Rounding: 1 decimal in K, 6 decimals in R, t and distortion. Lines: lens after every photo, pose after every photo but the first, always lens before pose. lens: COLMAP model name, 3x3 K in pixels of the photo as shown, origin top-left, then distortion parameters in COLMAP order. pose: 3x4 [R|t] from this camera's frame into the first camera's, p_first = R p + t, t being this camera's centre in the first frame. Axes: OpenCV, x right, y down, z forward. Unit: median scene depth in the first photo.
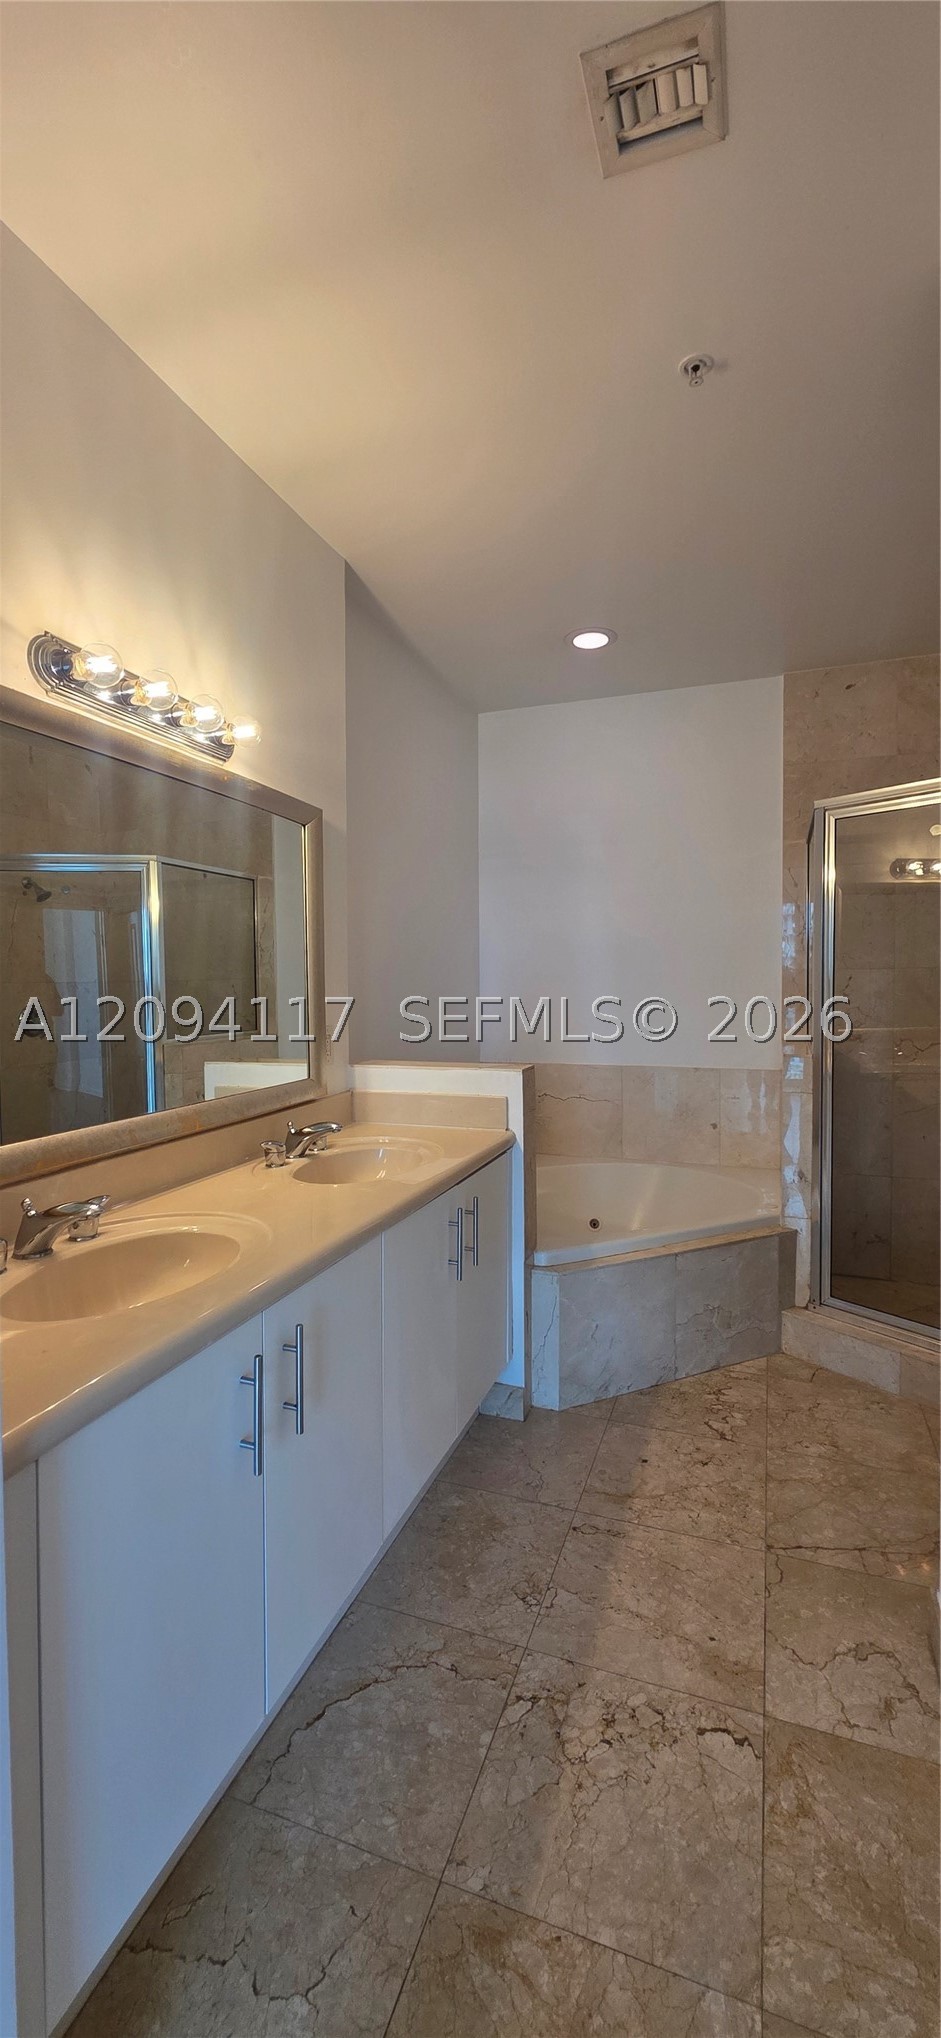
lens RADIAL K [[814.2, 0, 470.5], [0, 814.2, 1019.0], [0, 0, 1]] dist [-0.001493, -0.000282]
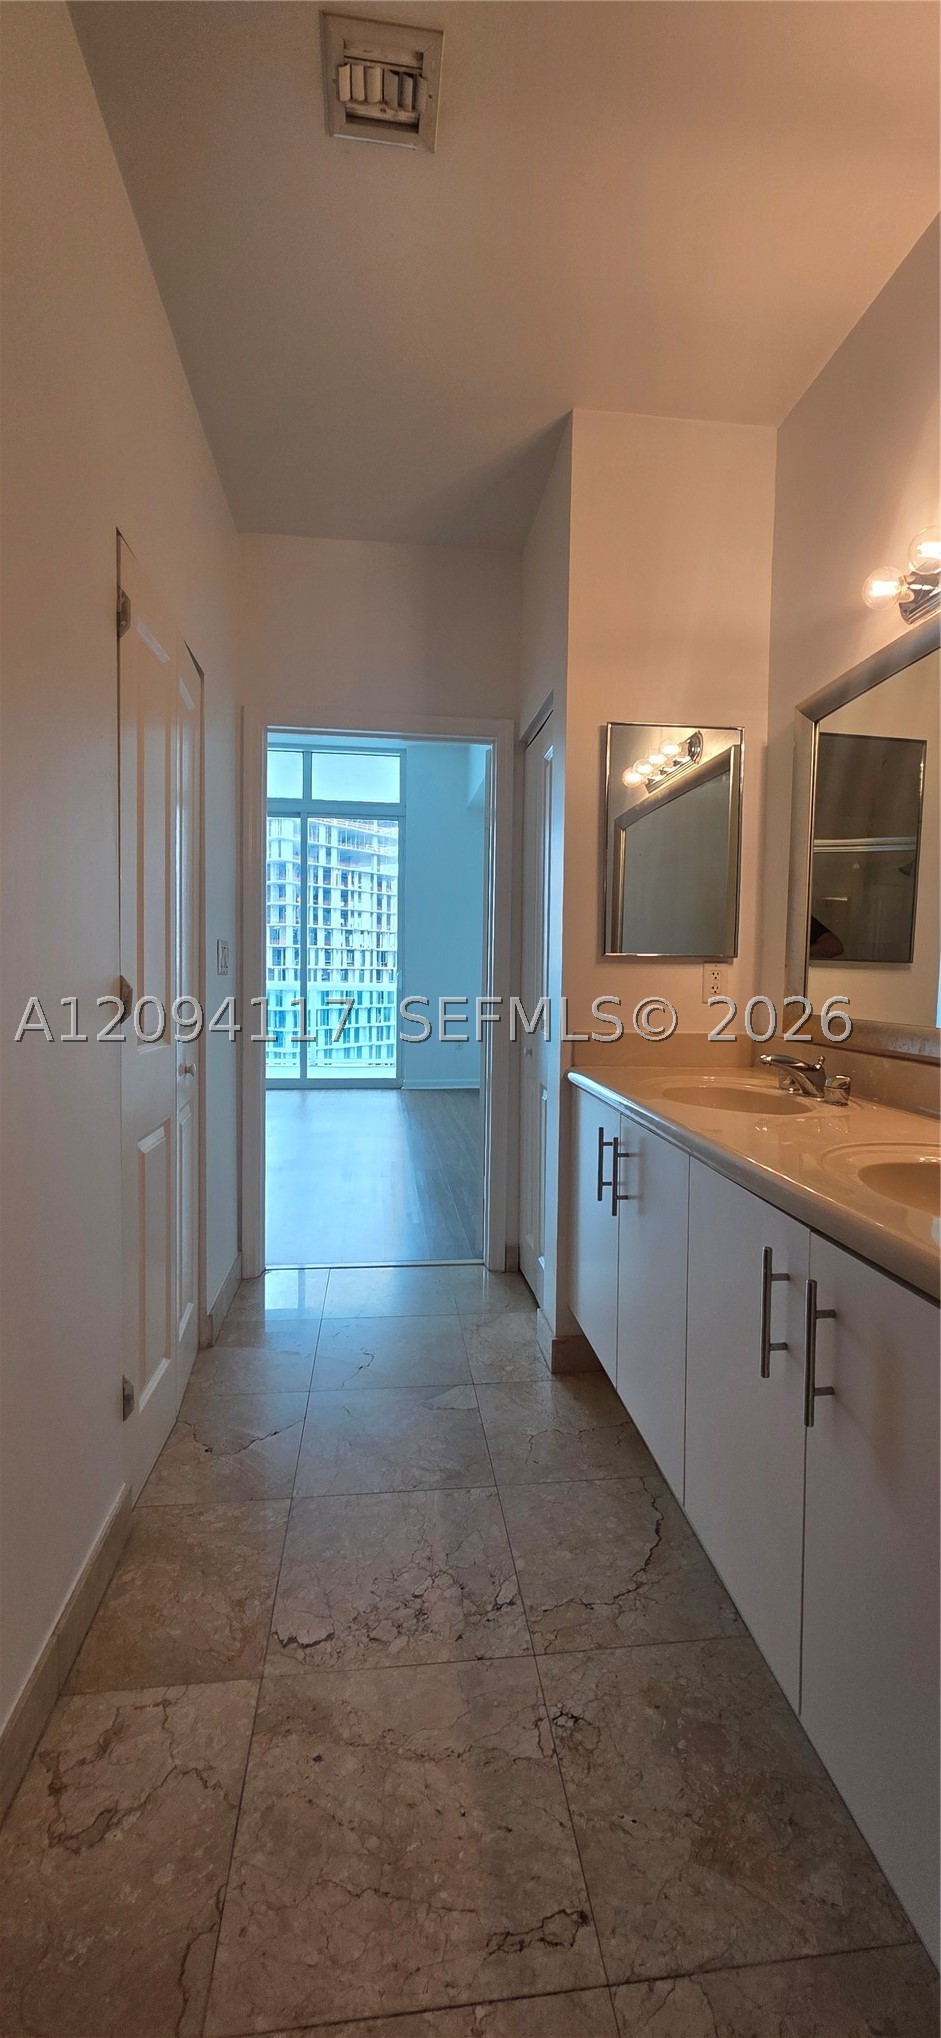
lens RADIAL K [[814.2, 0, 470.5], [0, 814.2, 1019.0], [0, 0, 1]] dist [-0.001493, -0.000282]
pose [[-0.895651, 0.020739, -0.444273, 0.509029], [-0.028692, 0.994137, 0.104250, 0.035133], [0.443831, 0.106119, -0.889805, 1.722423]]
